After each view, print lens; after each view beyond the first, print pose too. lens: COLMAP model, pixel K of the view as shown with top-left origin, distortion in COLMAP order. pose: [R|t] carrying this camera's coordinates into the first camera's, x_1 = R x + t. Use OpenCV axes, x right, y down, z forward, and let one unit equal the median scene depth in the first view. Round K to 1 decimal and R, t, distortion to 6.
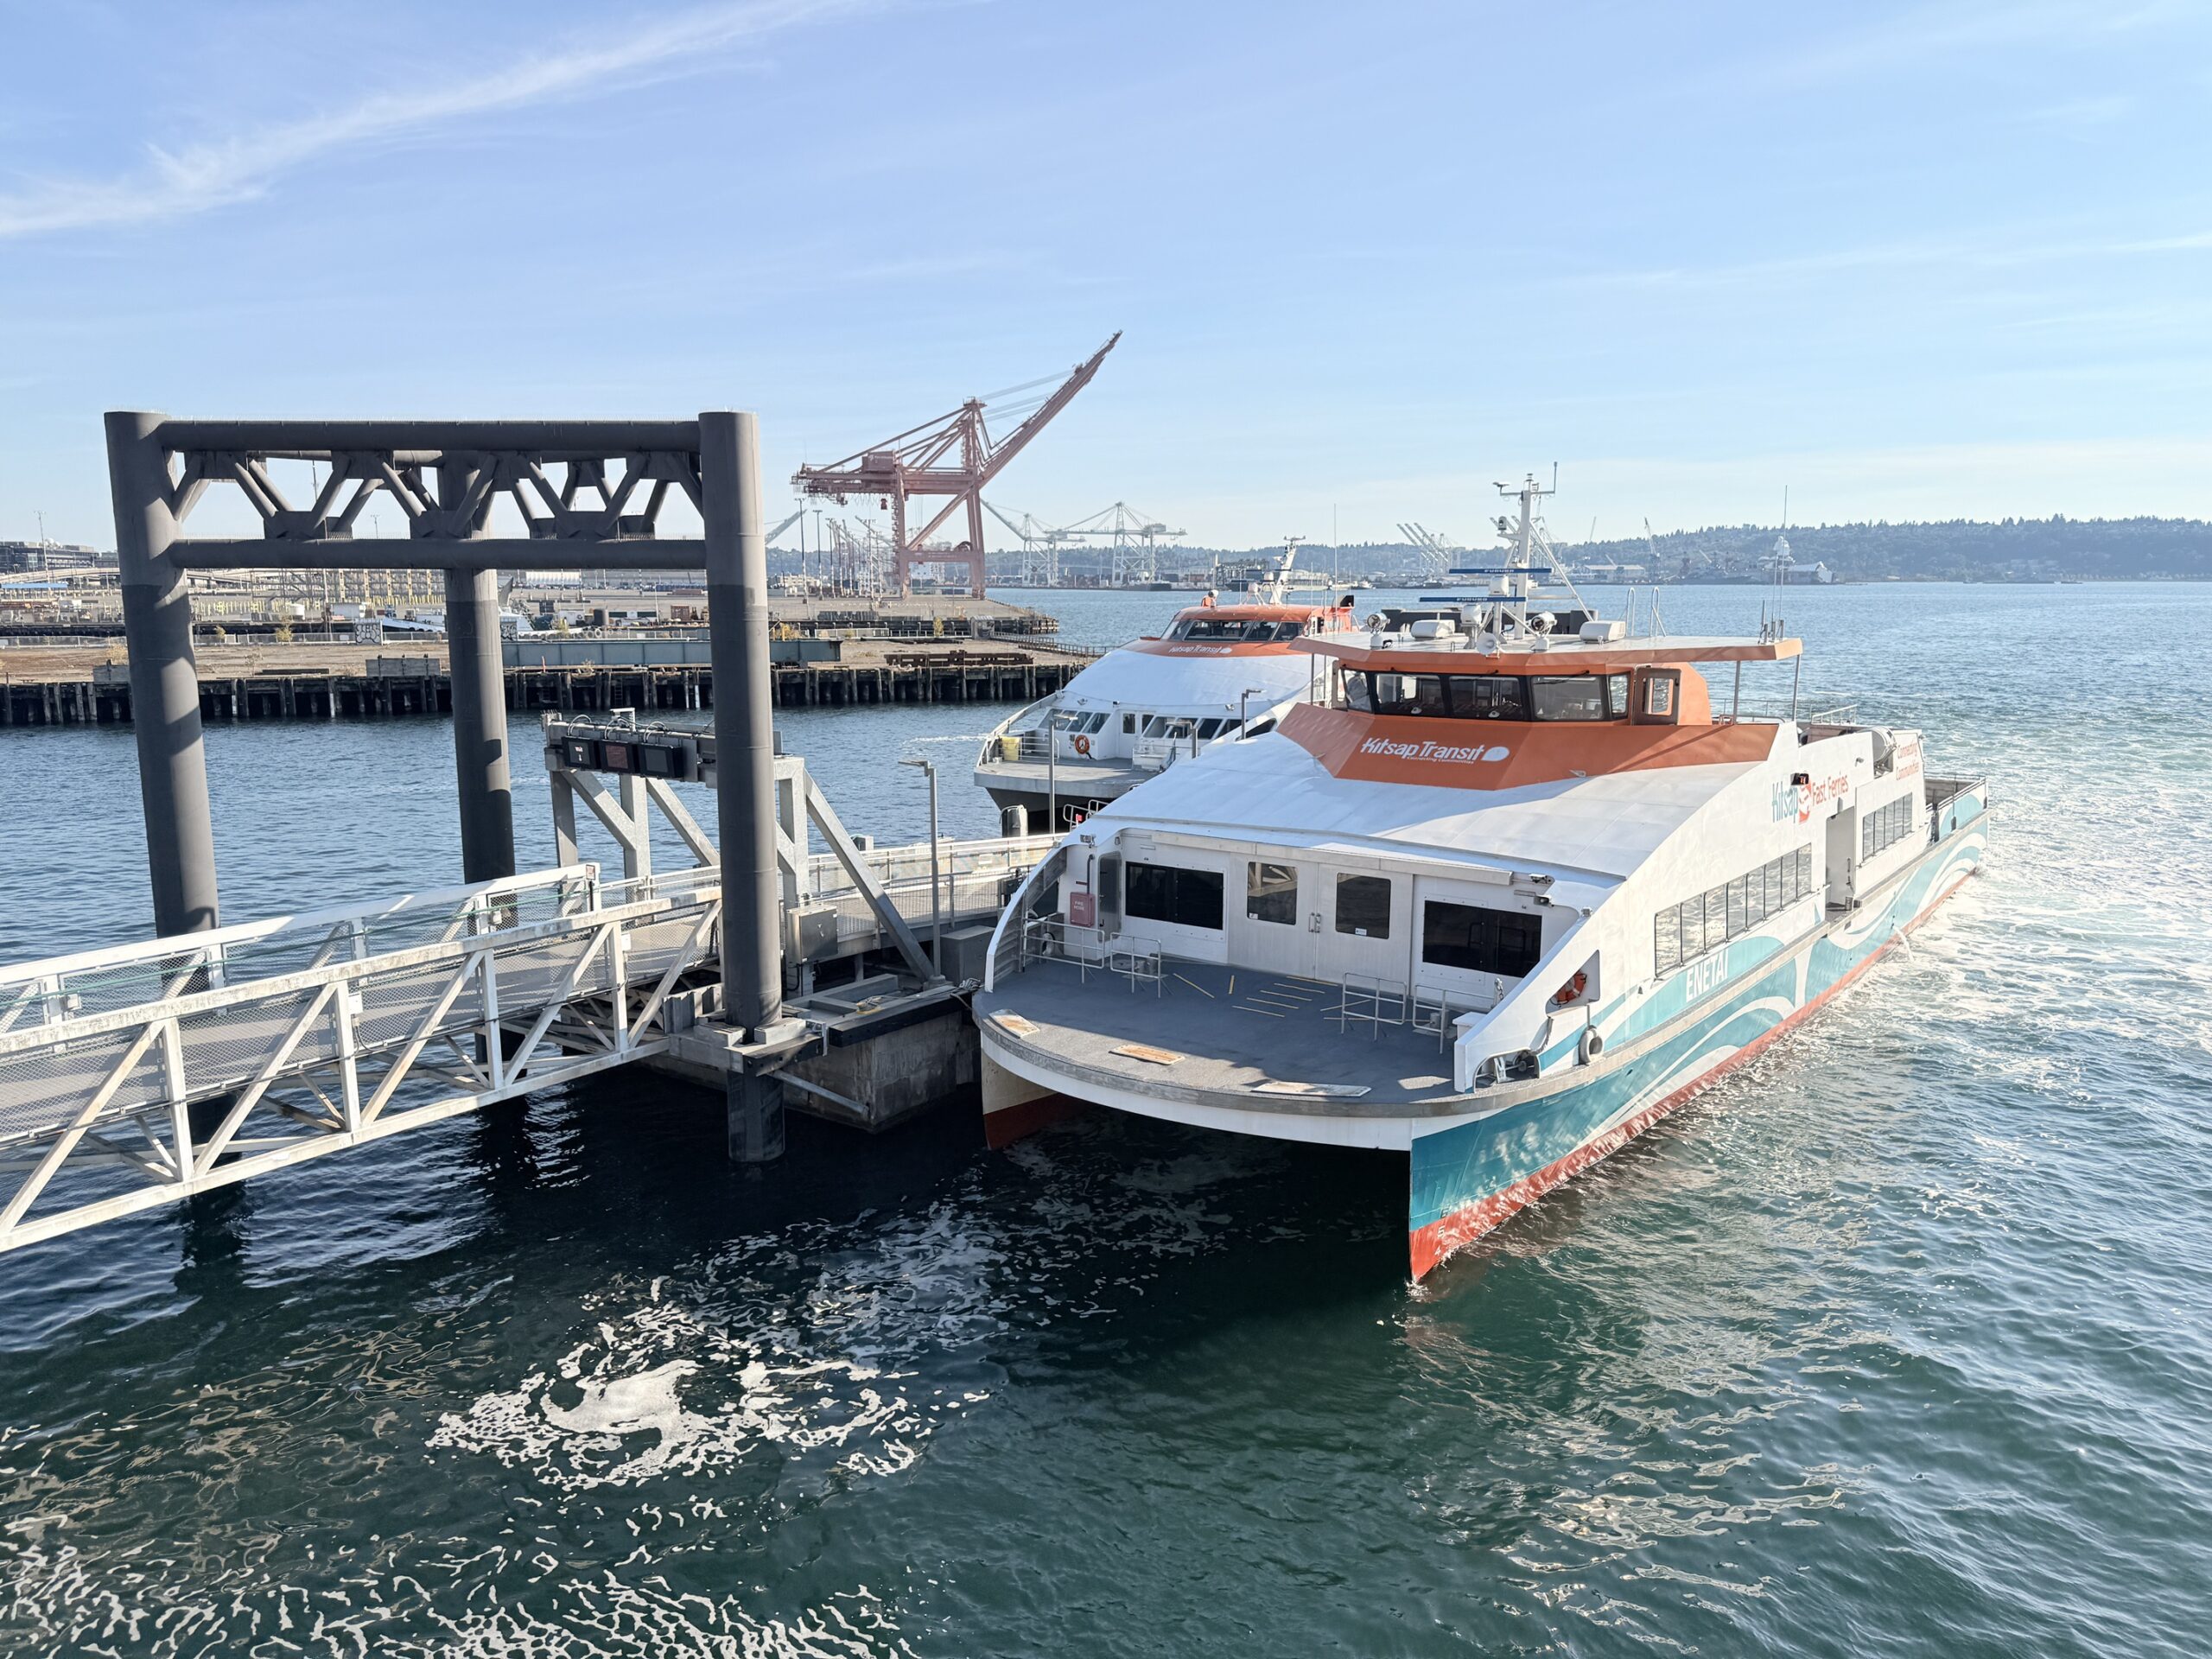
lens RADIAL K [[1515.5, 0, 1108.8], [0, 1515.5, 847.5], [0, 0, 1]] dist [0.166239, -0.350599]
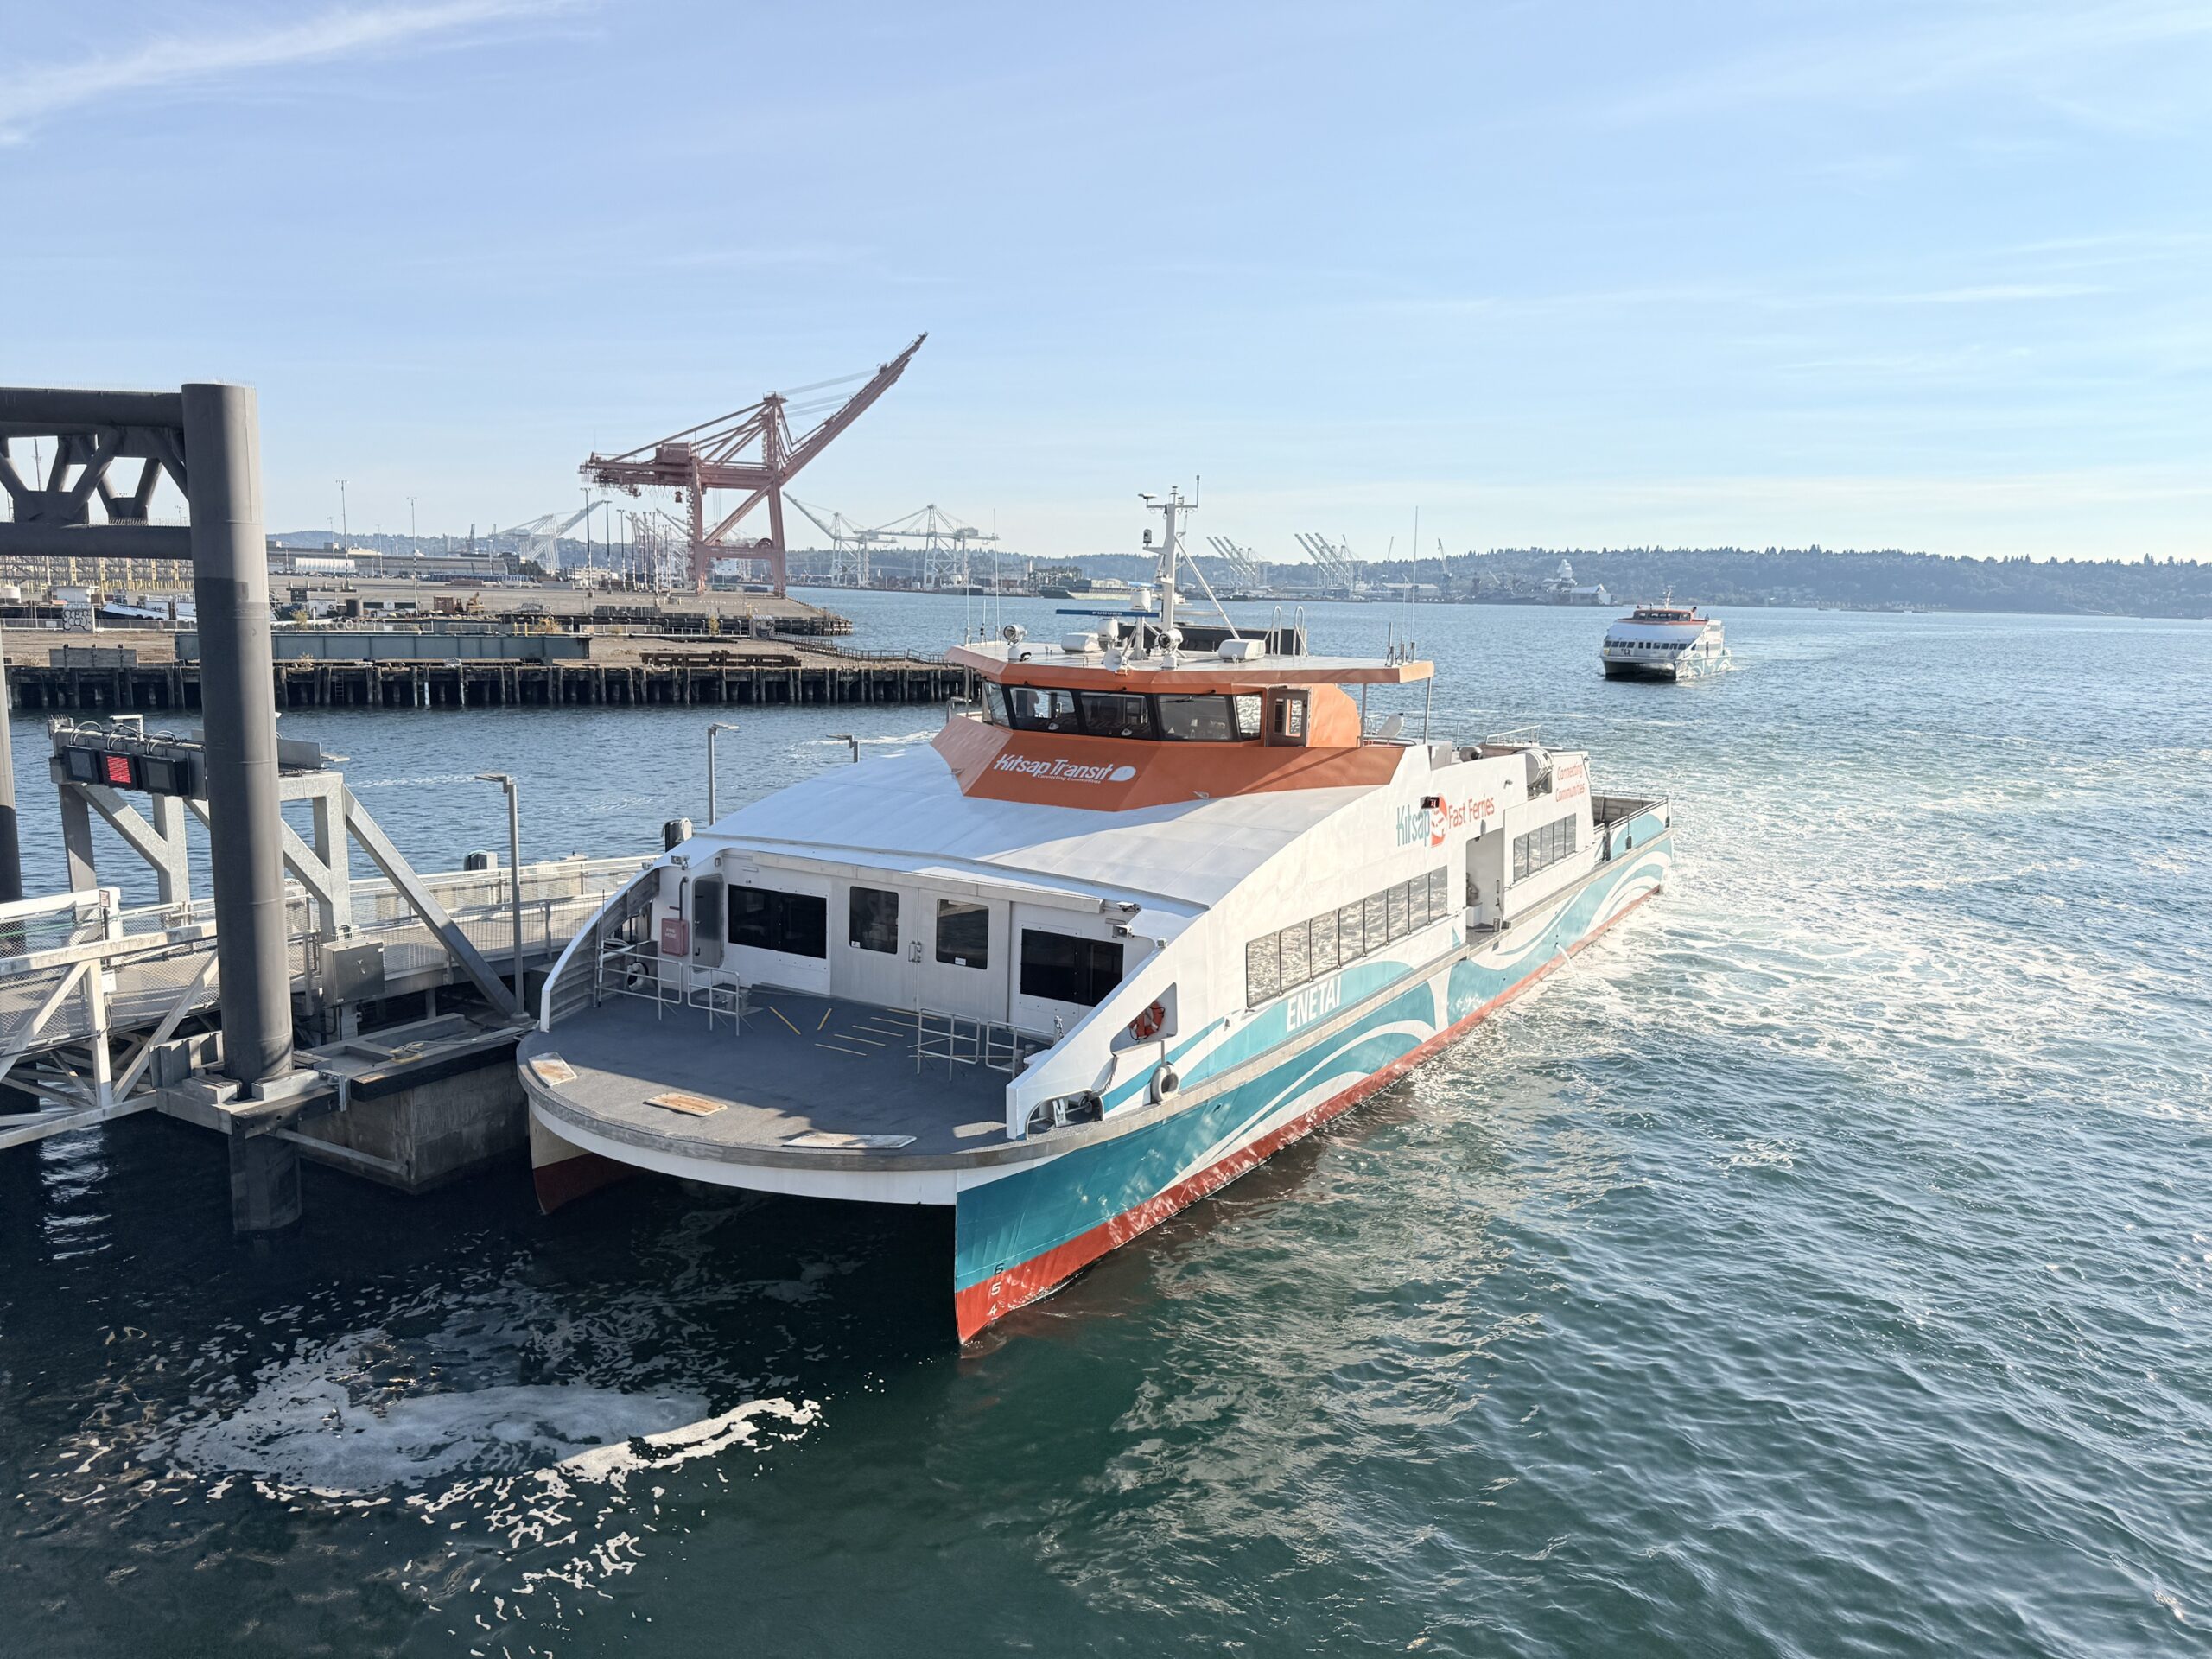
lens RADIAL K [[1516.6, 0, 1125.5], [0, 1516.6, 837.2], [0, 0, 1]] dist [0.125119, -0.196346]
pose [[0.991909, 0.004765, 0.126862, 0.124229], [-0.003500, 0.999942, -0.010187, -0.010600], [-0.126904, 0.009661, 0.991868, 0.046939]]
